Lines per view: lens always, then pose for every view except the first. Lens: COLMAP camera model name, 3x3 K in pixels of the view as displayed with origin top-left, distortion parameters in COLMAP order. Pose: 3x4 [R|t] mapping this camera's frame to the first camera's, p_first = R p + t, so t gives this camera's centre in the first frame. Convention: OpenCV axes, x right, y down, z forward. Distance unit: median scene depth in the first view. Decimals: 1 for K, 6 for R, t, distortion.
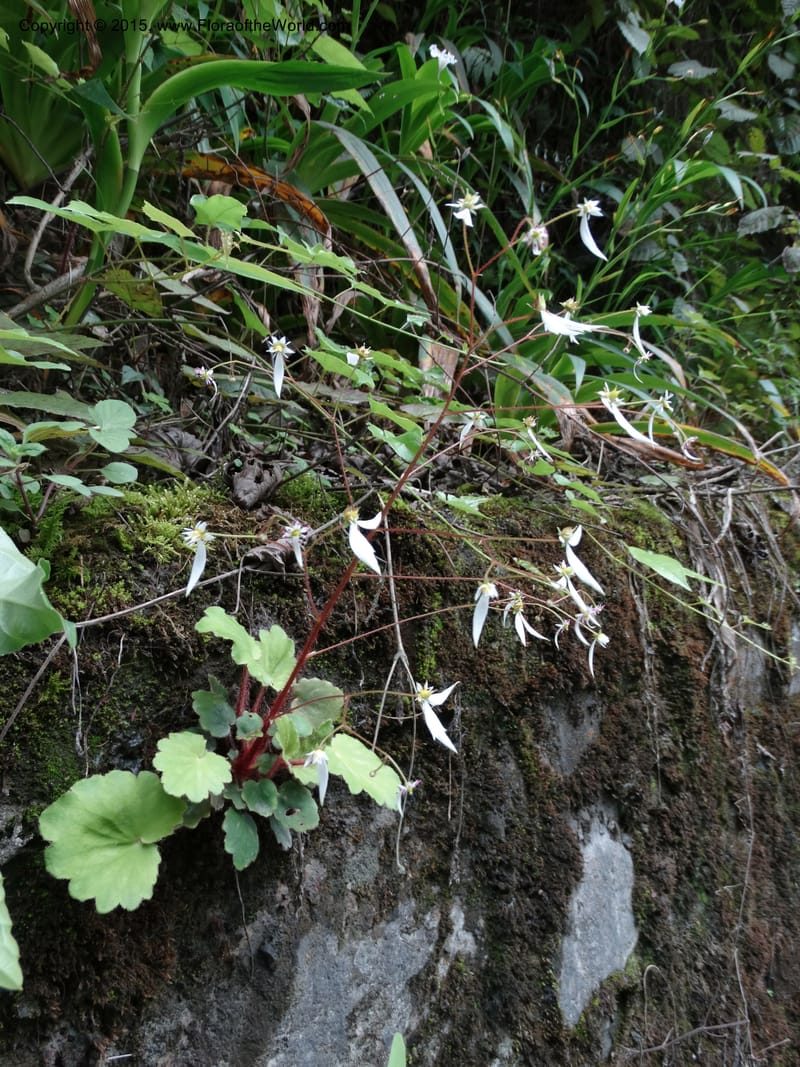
lens RADIAL K [[744.0, 0, 400.0], [0, 744.0, 533.5], [0, 0, 1]] dist [-0.000397, -0.006149]
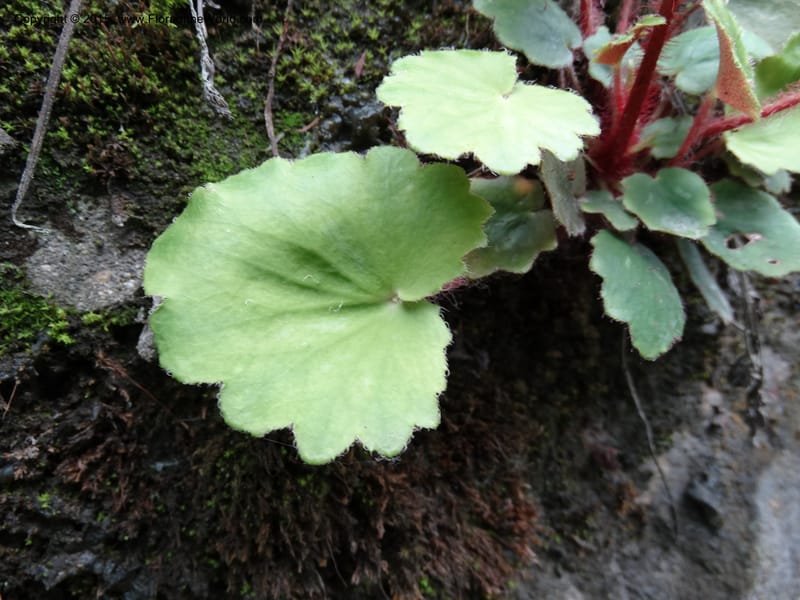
lens RADIAL K [[602.3, 0, 400.6], [0, 602.3, 287.3], [0, 0, 1]] dist [0.012994, -0.006623]
pose [[0.874557, -0.094867, -0.475553, -0.125916], [0.219020, 0.952227, 0.212826, 0.227015], [0.432644, -0.290284, 0.853554, 0.481833]]
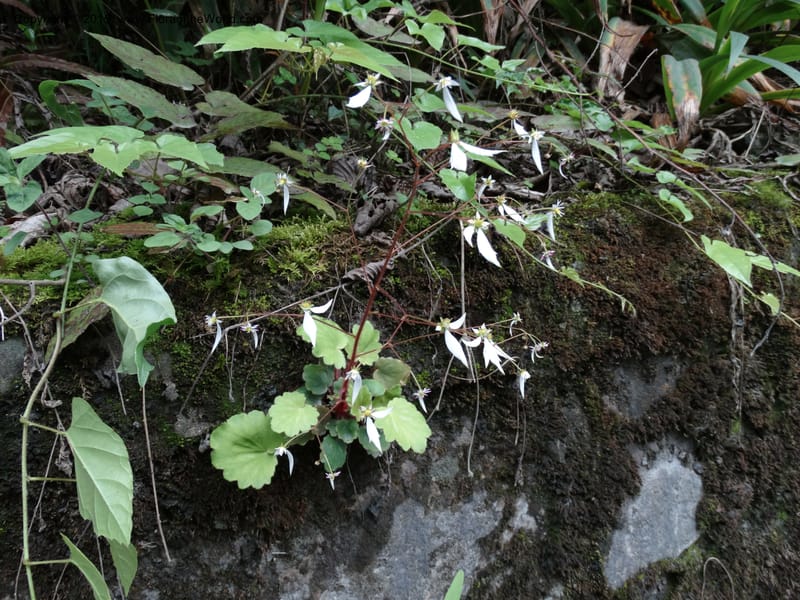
lens RADIAL K [[557.9, 0, 398.9], [0, 557.9, 298.1], [0, 0, 1]] dist [-0.000397, -0.006149]
pose [[0.917850, 0.054857, -0.393119, 0.292718], [0.036102, 0.974762, 0.220310, -0.147314], [0.395283, -0.216404, 0.892704, 0.016260]]
